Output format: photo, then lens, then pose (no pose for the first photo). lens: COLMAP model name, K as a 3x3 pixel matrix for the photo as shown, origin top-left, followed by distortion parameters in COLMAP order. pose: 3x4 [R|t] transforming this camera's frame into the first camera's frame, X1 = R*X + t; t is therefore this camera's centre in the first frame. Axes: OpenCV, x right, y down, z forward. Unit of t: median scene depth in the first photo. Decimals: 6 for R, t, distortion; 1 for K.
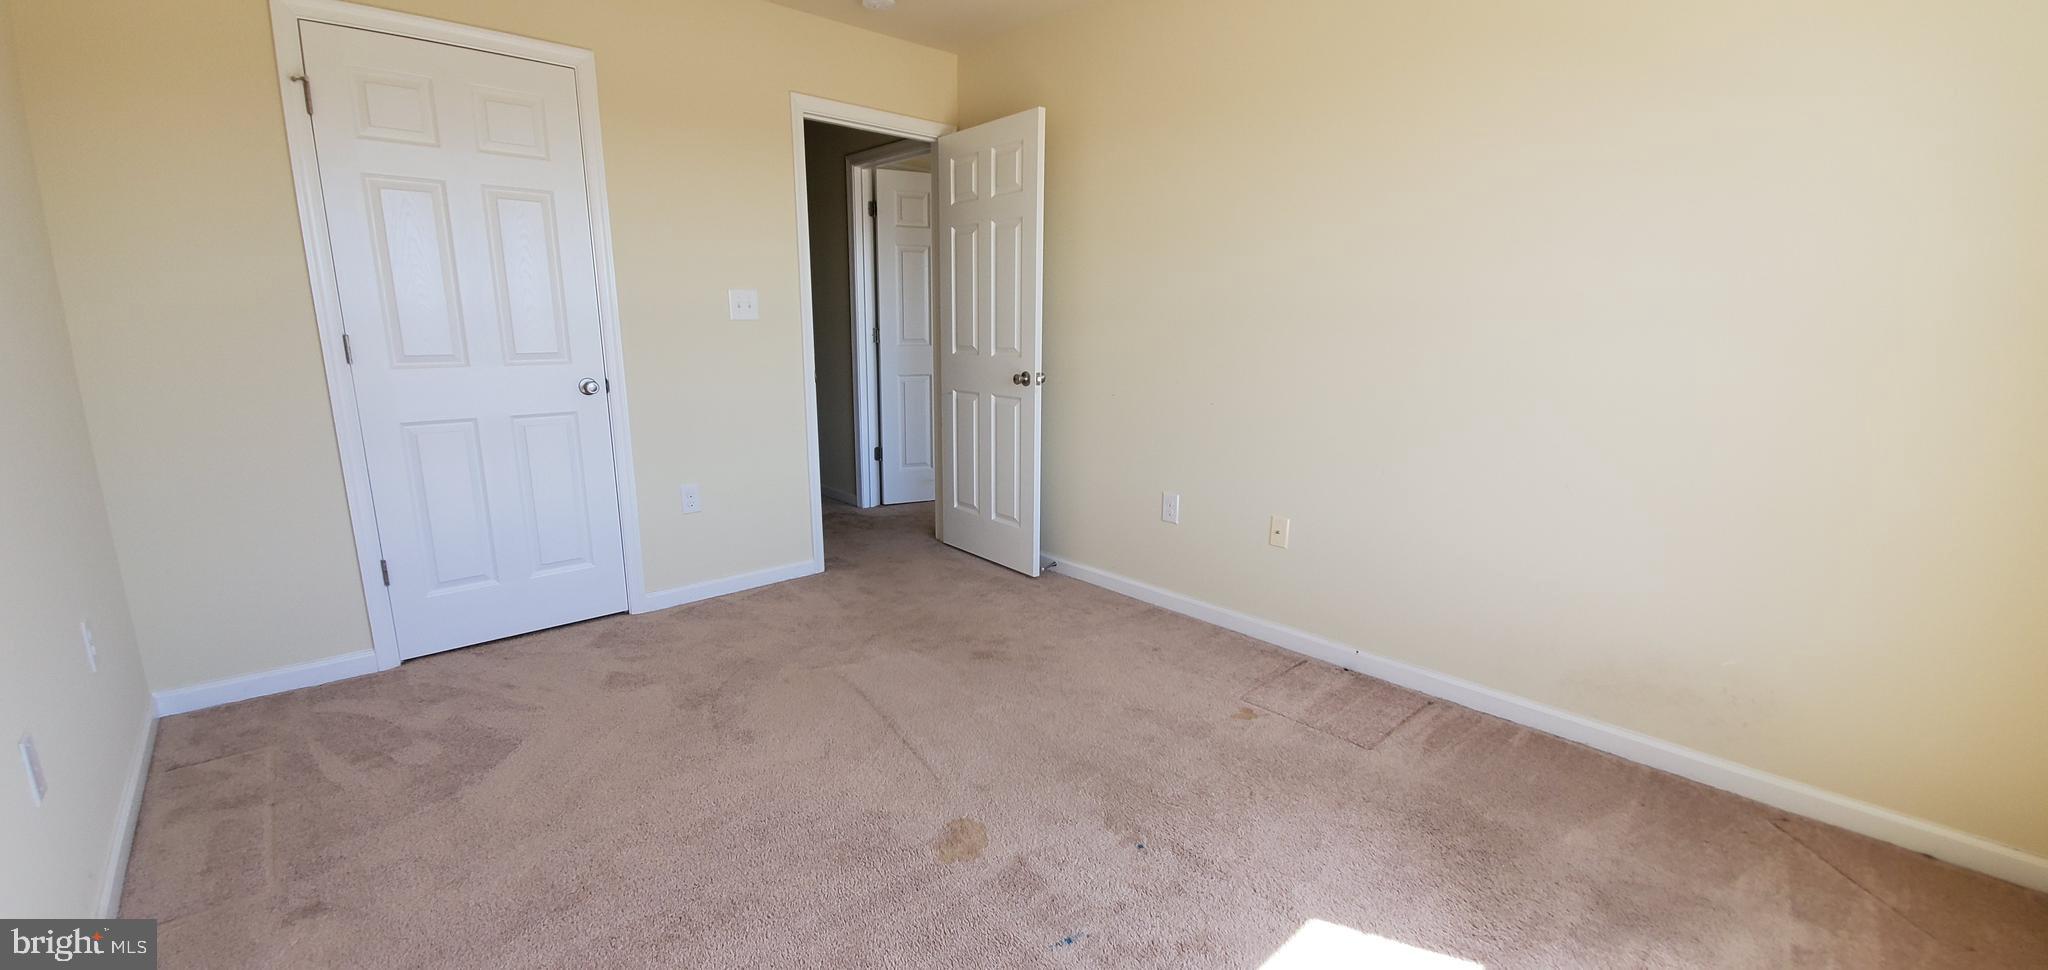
lens RADIAL K [[816.3, 0, 1008.3], [0, 816.3, 485.4], [0, 0, 1]] dist [-0.001150, -0.000633]
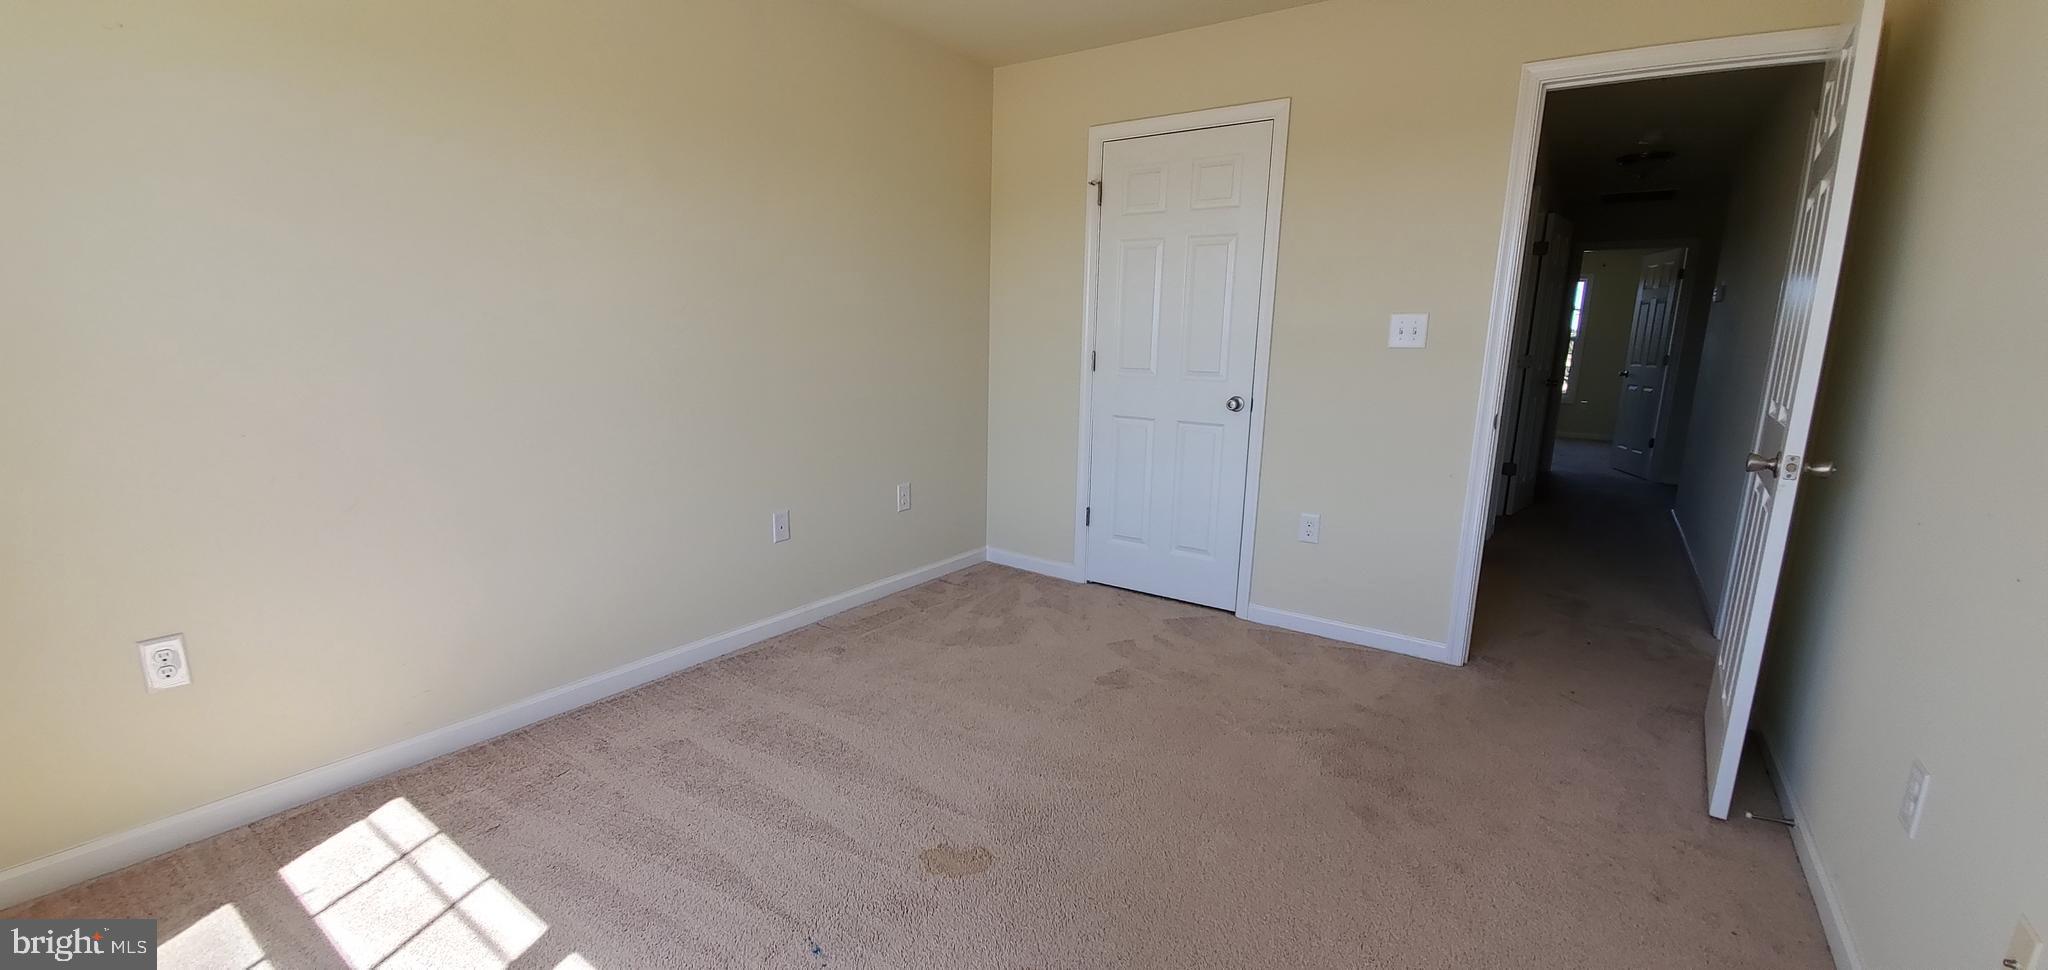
lens RADIAL K [[816.3, 0, 1019.2], [0, 816.3, 481.0], [0, 0, 1]] dist [-0.001150, -0.000633]
pose [[0.217175, 0.166706, -0.961792, 0.538664], [-0.215737, 0.969140, 0.119266, -0.091540], [0.951994, 0.181592, 0.246438, 0.483308]]
